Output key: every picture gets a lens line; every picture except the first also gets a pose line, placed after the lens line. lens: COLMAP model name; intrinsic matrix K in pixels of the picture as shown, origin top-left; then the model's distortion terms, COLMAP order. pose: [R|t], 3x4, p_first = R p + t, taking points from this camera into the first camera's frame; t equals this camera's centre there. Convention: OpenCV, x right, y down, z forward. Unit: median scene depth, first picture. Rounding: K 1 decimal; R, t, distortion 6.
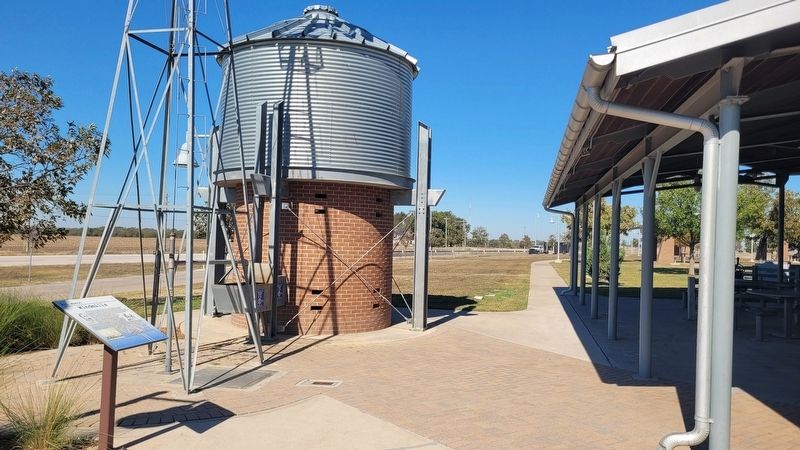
lens RADIAL K [[603.7, 0, 400.0], [0, 603.7, 225.0], [0, 0, 1]] dist [0.025838, -0.002477]
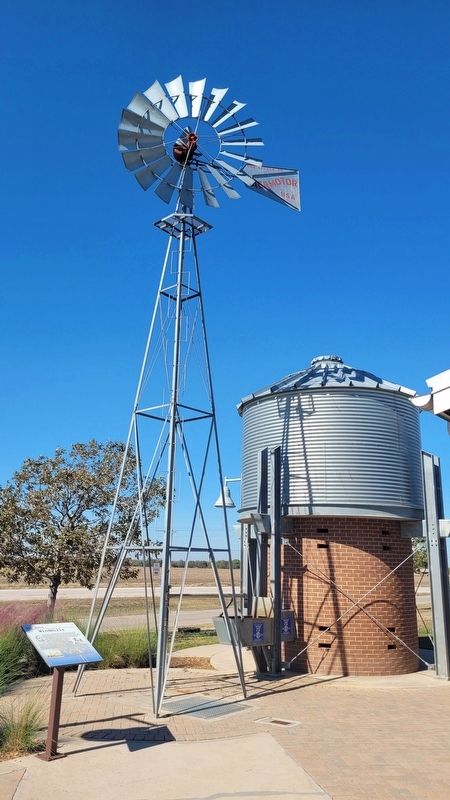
lens RADIAL K [[603.7, 0, 225.0], [0, 603.7, 400.0], [0, 0, 1]] dist [0.025838, -0.002477]
pose [[0.885213, -0.130447, -0.446522, 0.220587], [0.015306, 0.967526, -0.252309, -0.005436], [0.464934, 0.216513, 0.858463, -0.029630]]
